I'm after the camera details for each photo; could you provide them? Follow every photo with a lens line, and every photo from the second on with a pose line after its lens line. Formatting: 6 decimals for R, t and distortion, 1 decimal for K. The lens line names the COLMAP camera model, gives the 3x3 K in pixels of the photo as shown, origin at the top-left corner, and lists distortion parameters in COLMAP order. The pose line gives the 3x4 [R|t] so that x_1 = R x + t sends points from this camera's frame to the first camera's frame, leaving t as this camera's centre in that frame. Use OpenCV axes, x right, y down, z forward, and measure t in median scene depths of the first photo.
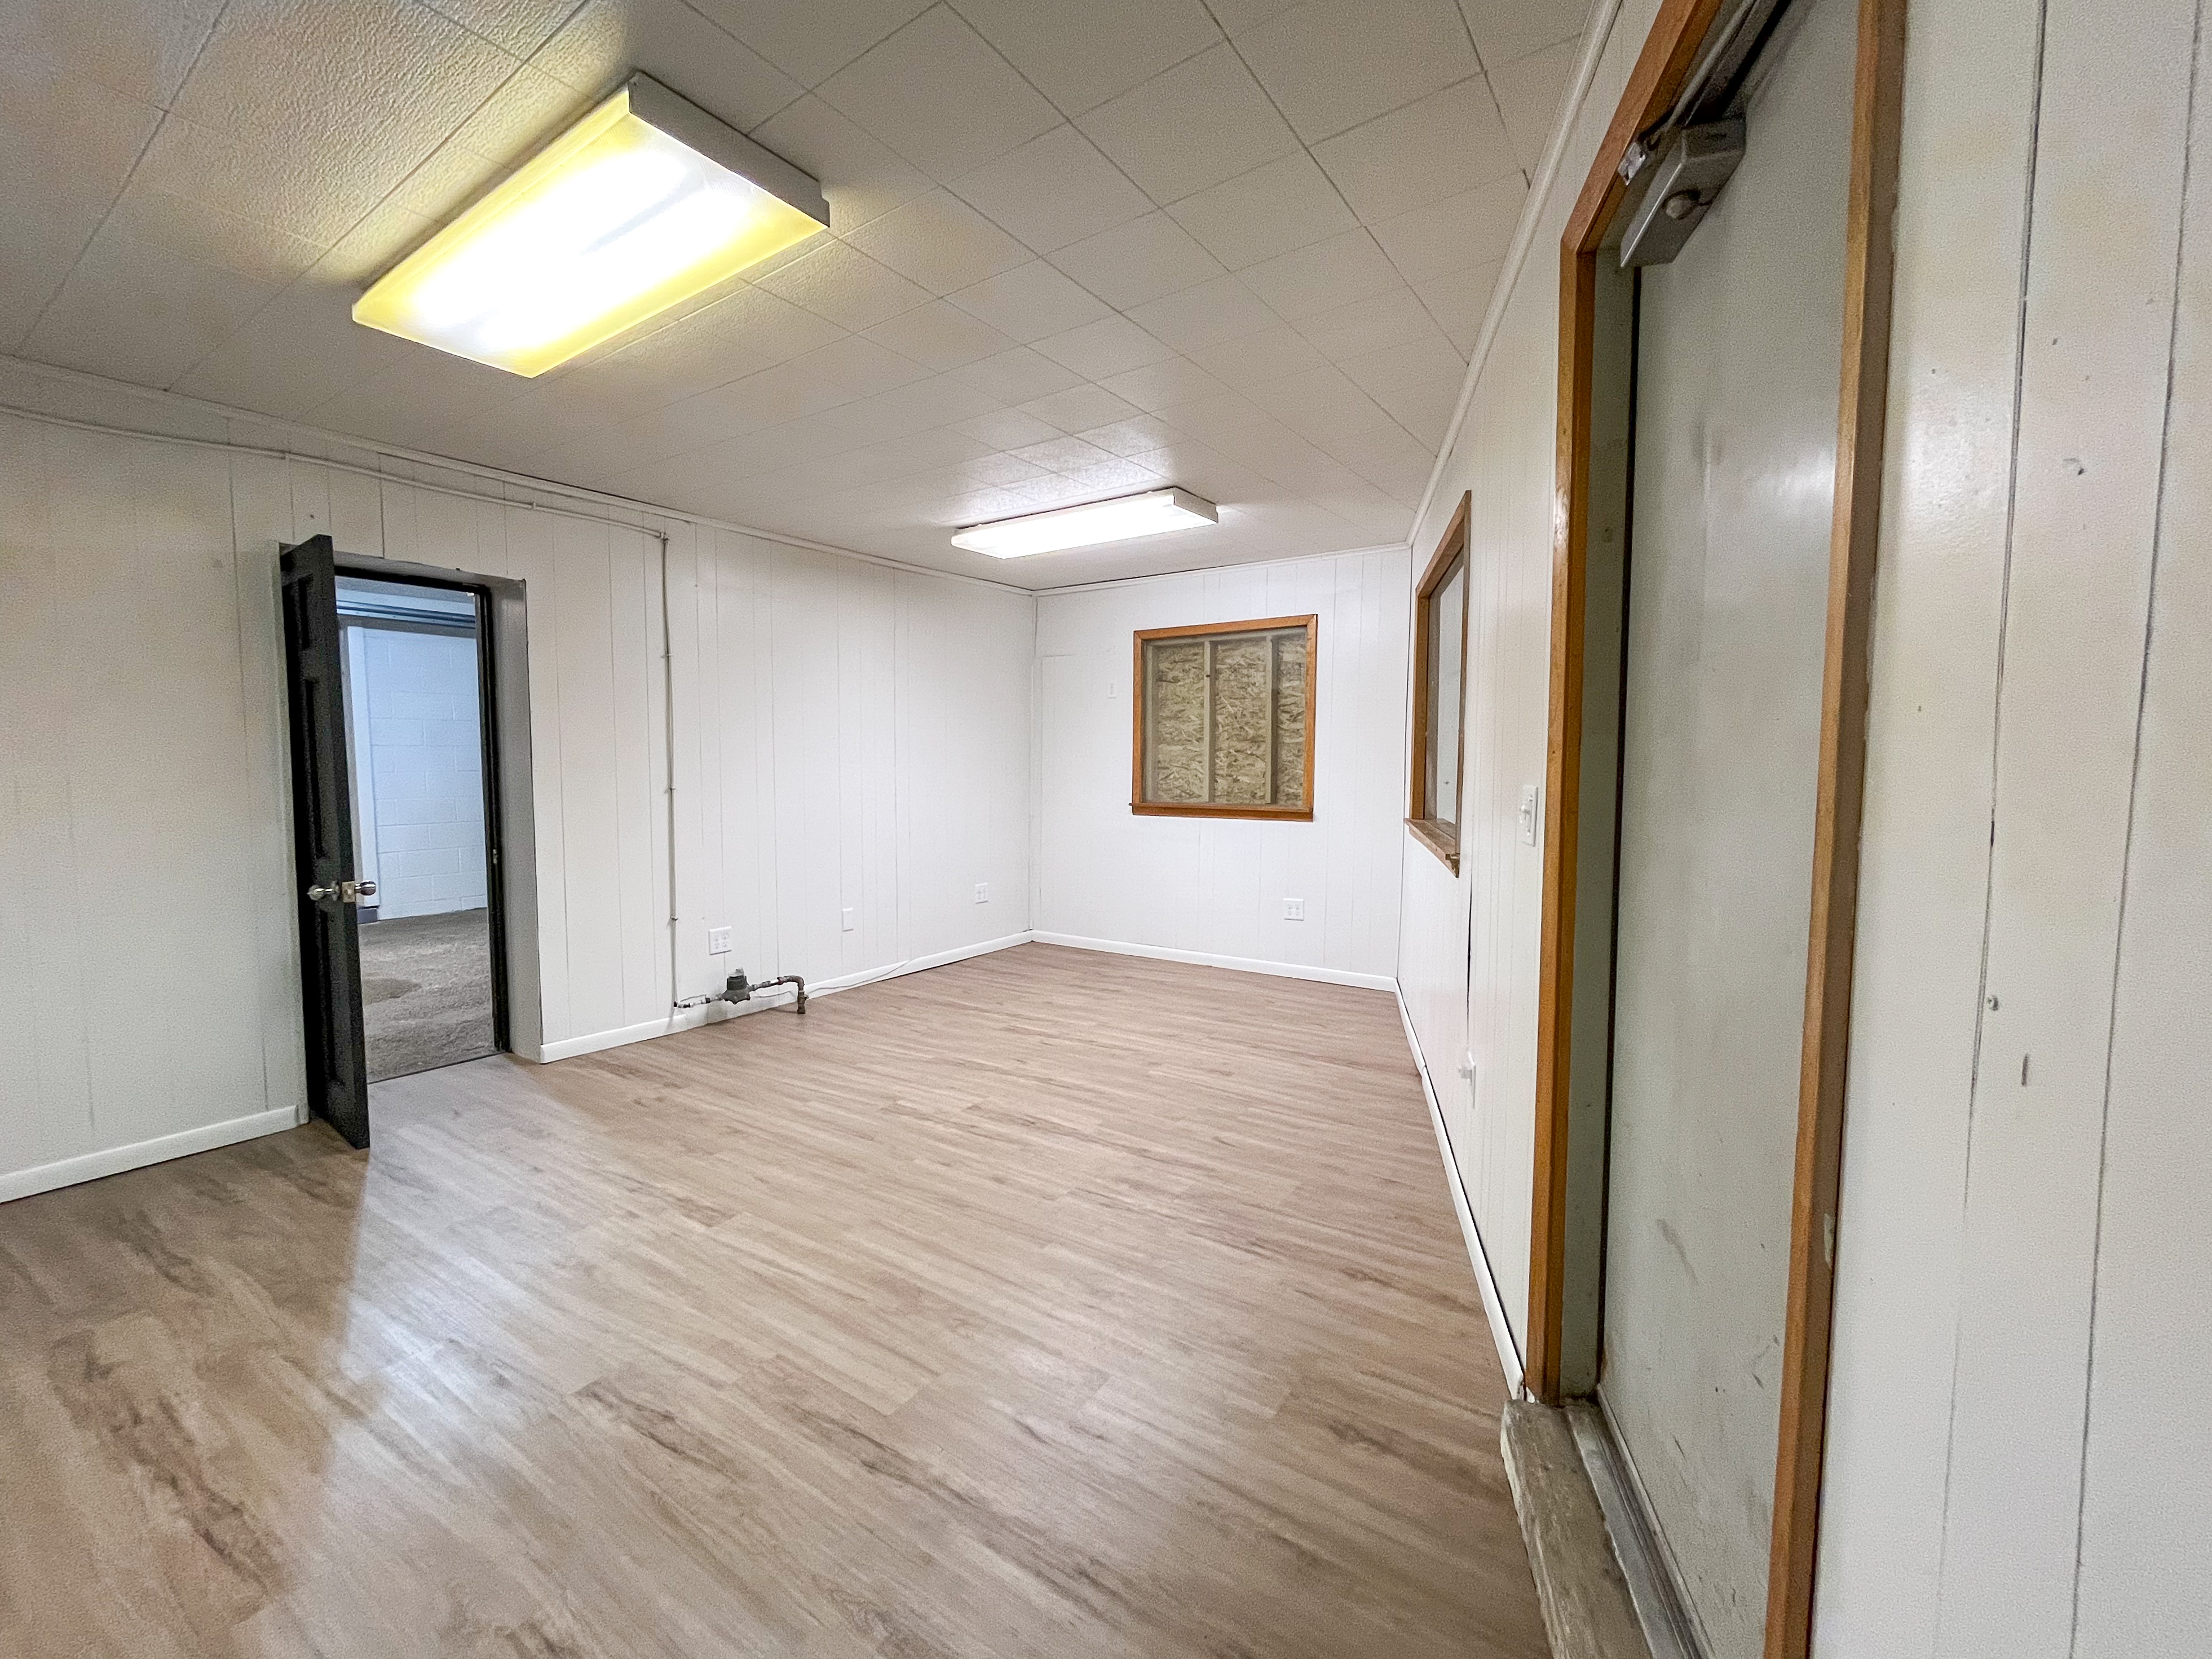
lens RADIAL K [[937.5, 0, 1105.7], [0, 937.5, 822.5], [0, 0, 1]] dist [0.002227, -0.000108]
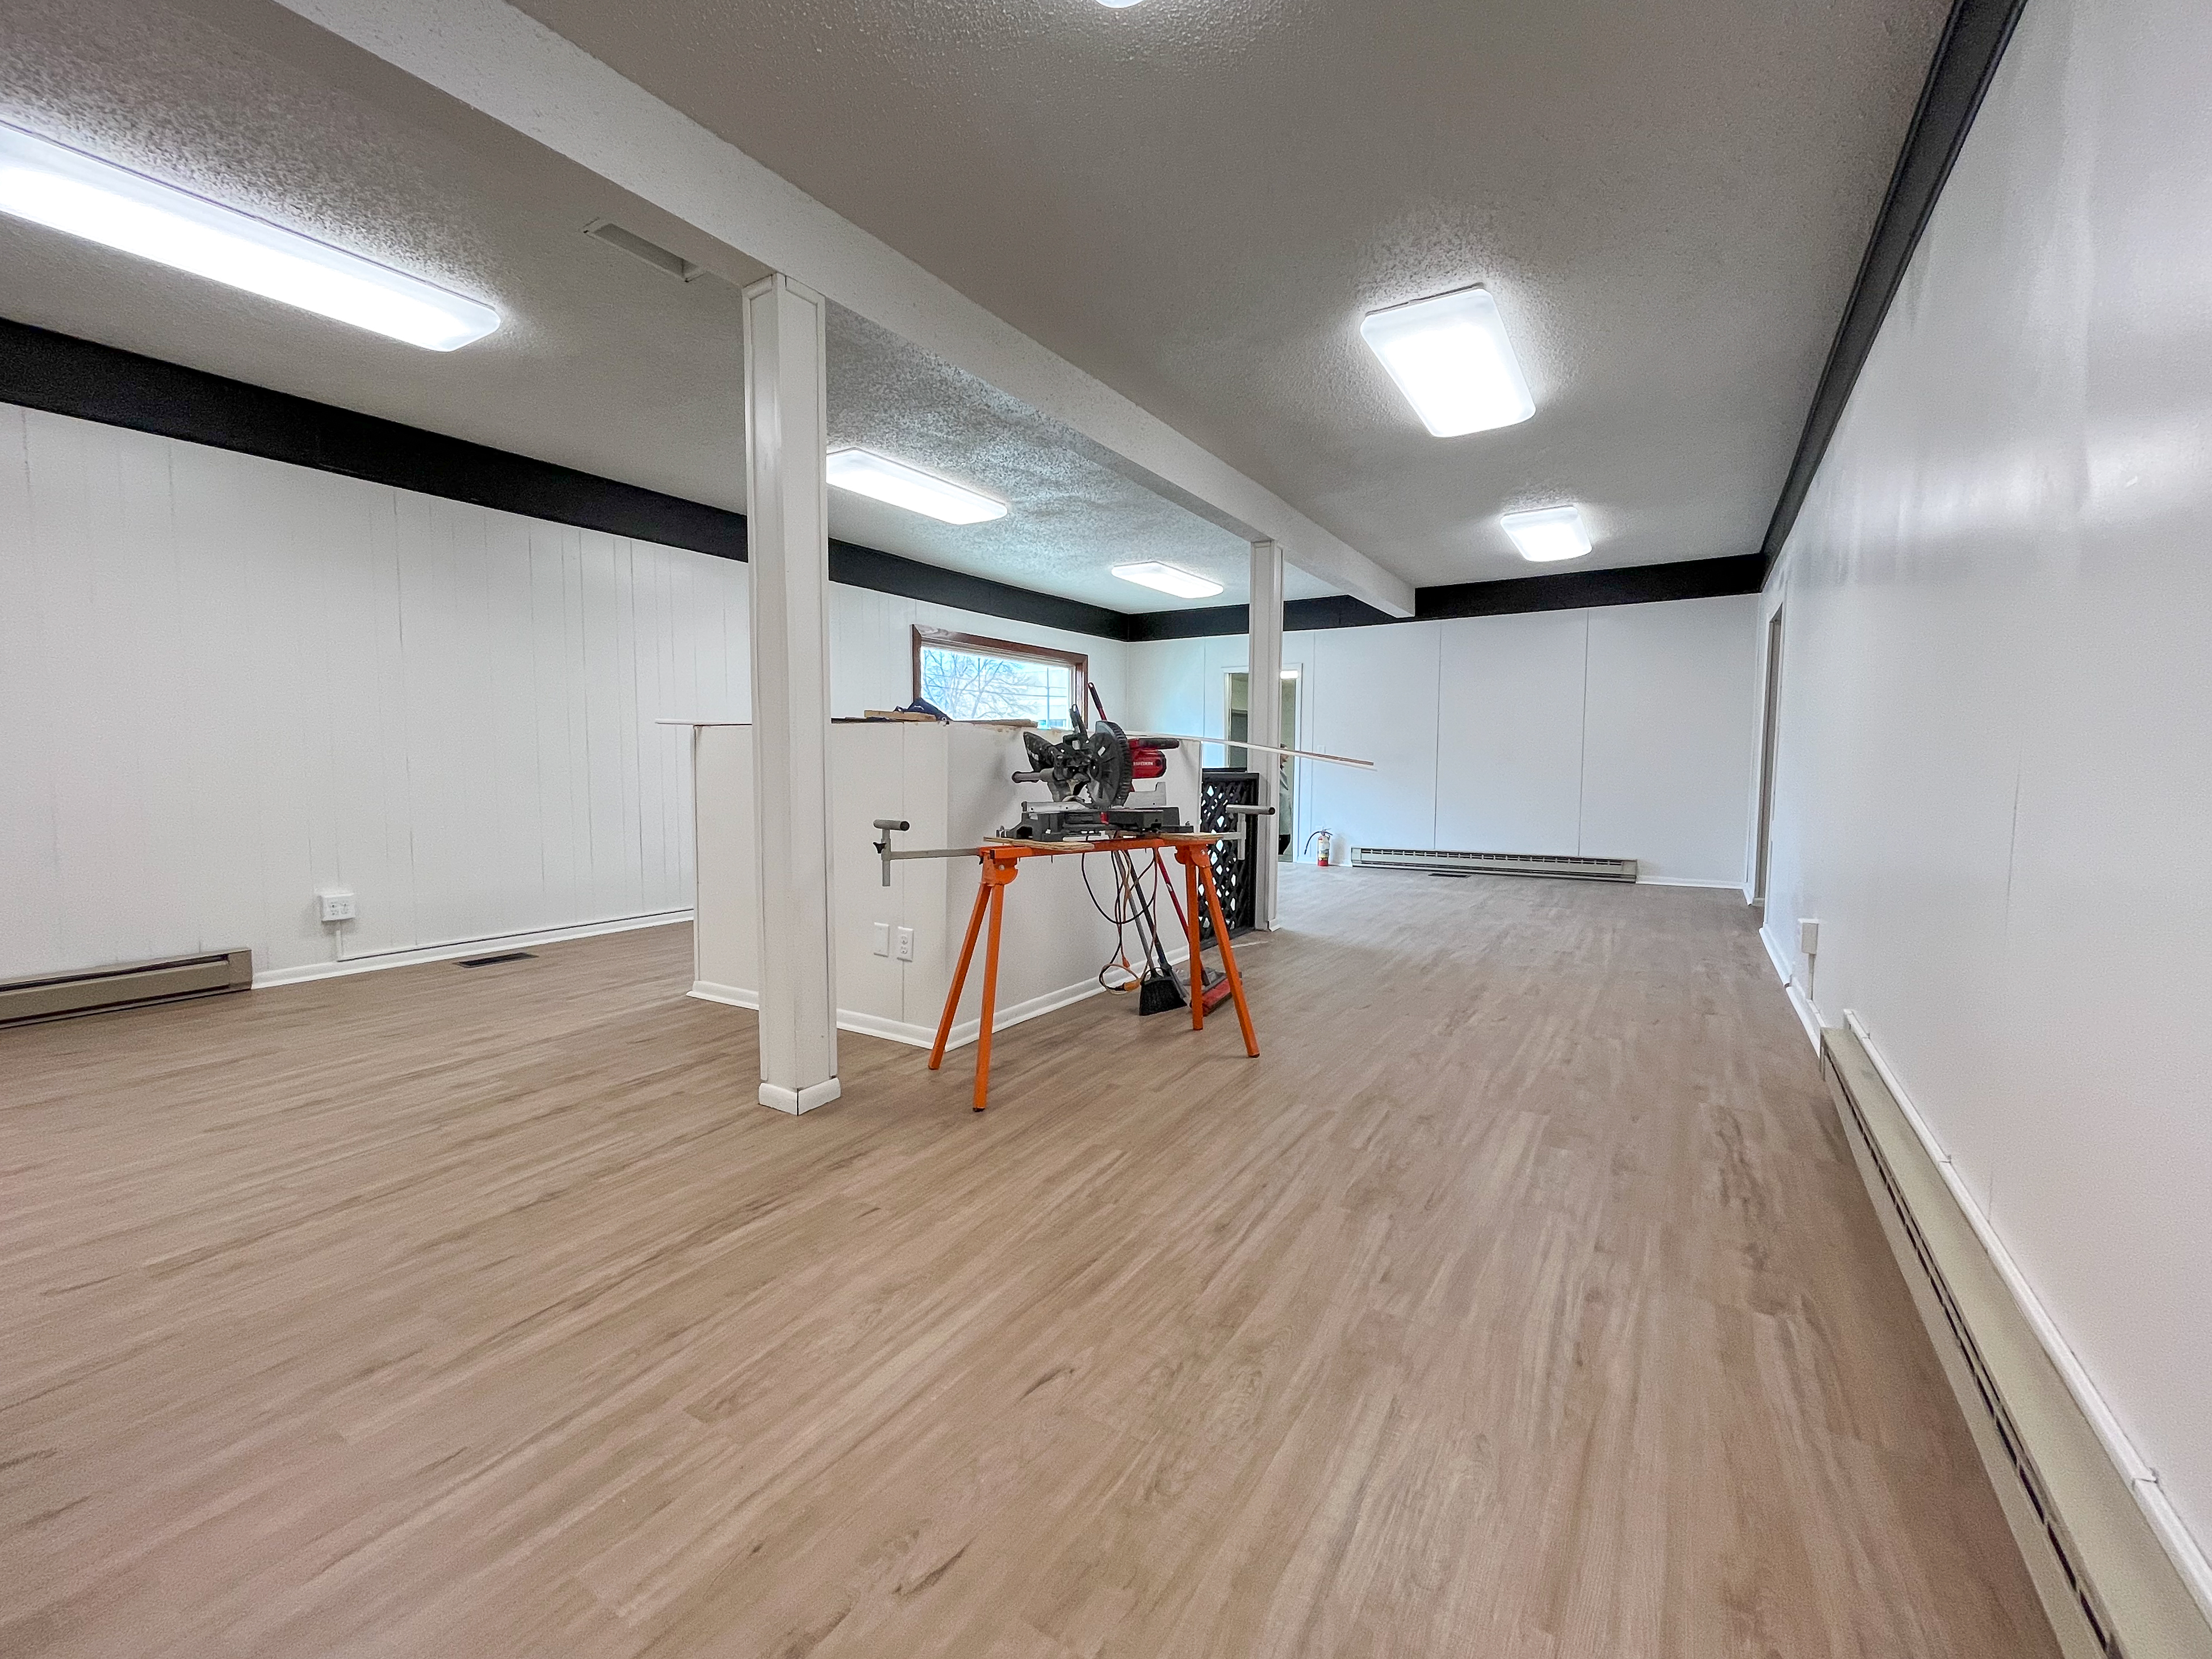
lens RADIAL K [[937.4, 0, 1108.4], [0, 937.4, 829.1], [0, 0, 1]] dist [0.002227, -0.000108]
pose [[-0.037812, -0.066639, 0.997060, -2.176593], [0.073917, 0.994854, 0.069295, 0.012033], [-0.996547, 0.076320, -0.032692, 1.823295]]
